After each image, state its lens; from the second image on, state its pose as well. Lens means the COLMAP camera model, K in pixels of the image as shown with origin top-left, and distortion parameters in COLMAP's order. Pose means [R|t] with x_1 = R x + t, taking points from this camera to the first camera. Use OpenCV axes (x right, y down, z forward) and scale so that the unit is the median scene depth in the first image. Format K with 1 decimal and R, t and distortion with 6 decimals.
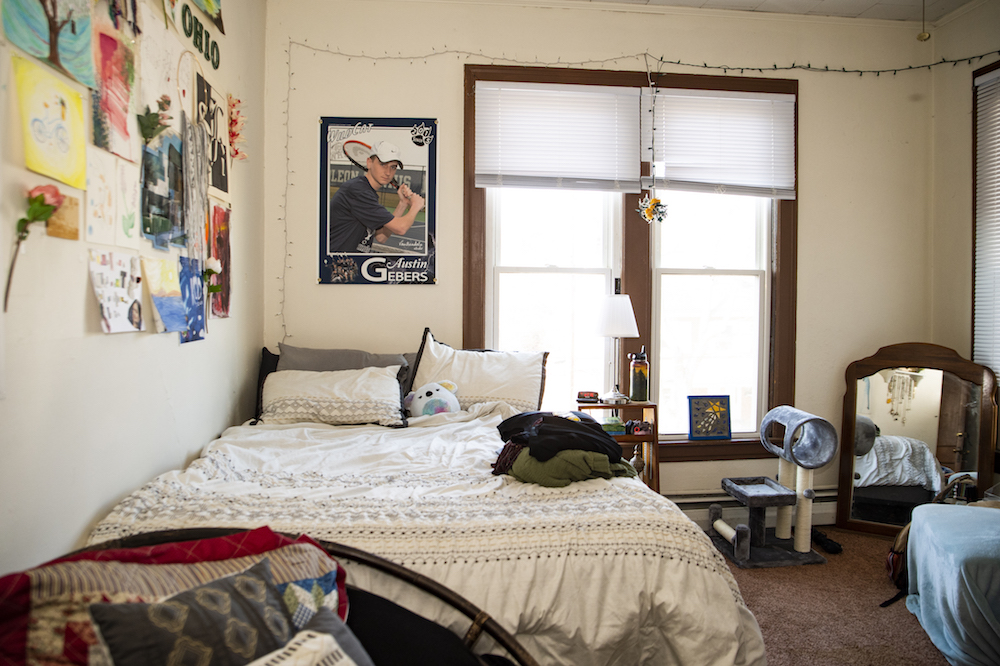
lens RADIAL K [[729.4, 0, 500.0], [0, 729.4, 333.0], [0, 0, 1]] dist [-0.138750, 0.102042]
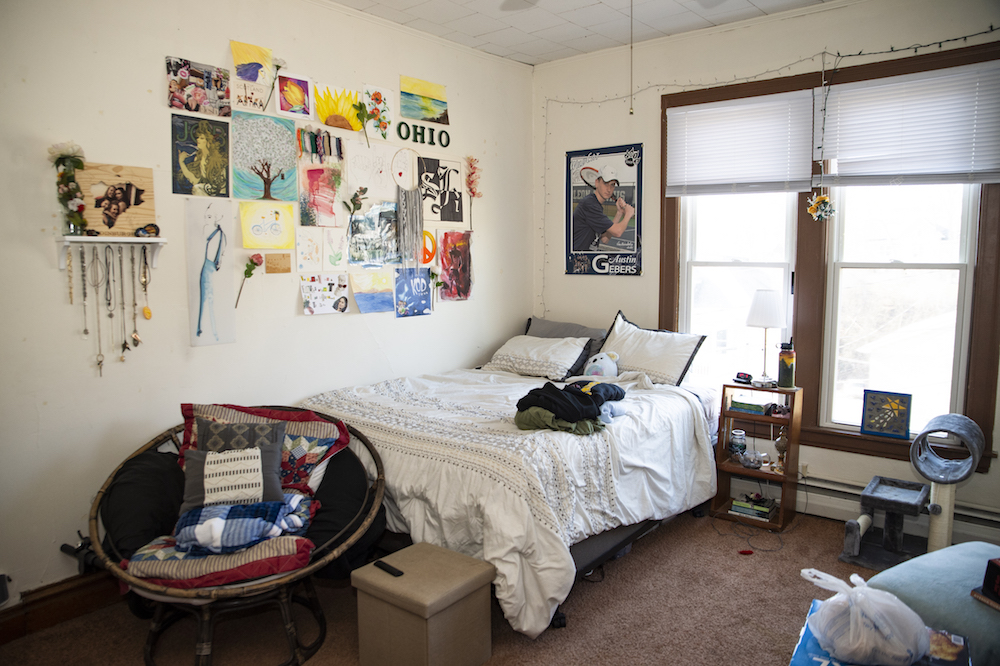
lens RADIAL K [[680.3, 0, 500.0], [0, 680.3, 333.0], [0, 0, 1]] dist [-0.139270, 0.098924]
pose [[0.699346, 0.072826, -0.711064, 0.587821], [-0.024505, 0.996654, 0.077975, -0.053602], [0.714363, -0.037107, 0.698791, -0.000501]]
